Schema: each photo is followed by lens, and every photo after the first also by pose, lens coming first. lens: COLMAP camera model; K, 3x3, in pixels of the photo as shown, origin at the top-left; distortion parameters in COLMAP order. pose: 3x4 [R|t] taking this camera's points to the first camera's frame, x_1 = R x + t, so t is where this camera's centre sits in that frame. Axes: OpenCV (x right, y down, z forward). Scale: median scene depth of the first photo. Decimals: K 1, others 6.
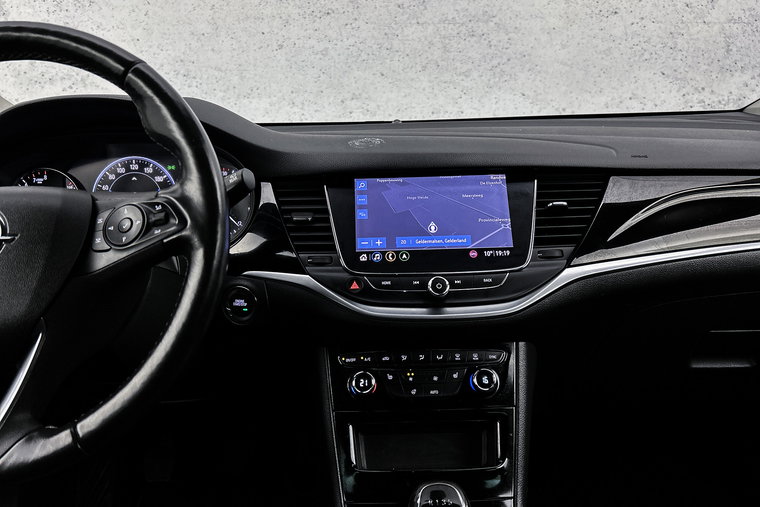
lens RADIAL K [[580.1, 0, 377.6], [0, 580.1, 258.1], [0, 0, 1]] dist [0.051409, -0.070418]
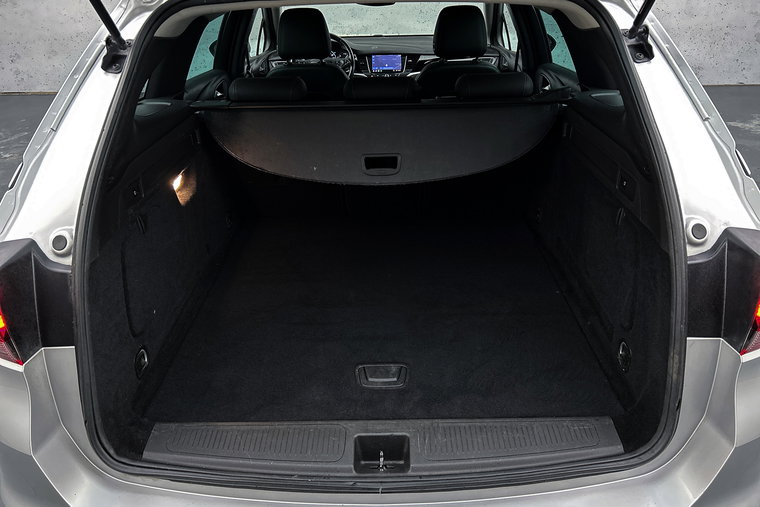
lens RADIAL K [[580.1, 0, 380.3], [0, 580.1, 256.6], [0, 0, 1]] dist [0.051409, -0.070418]
pose [[0.999747, 0.020177, -0.009942, 0.123078], [-0.017371, 0.973368, 0.228587, 0.426344], [0.014289, -0.228357, 0.973473, -4.522151]]
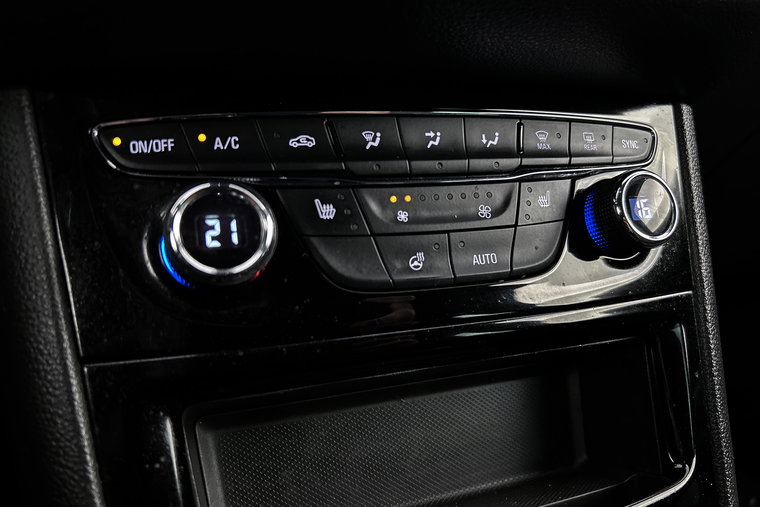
lens RADIAL K [[584.1, 0, 381.8], [0, 584.1, 252.9], [0, 0, 1]] dist [0.013928, 0.002482]
pose [[0.937560, -0.041885, 0.345291, -0.041436], [-0.014907, 0.986972, 0.160200, 0.173860], [-0.347503, -0.155344, 0.924721, 0.720473]]
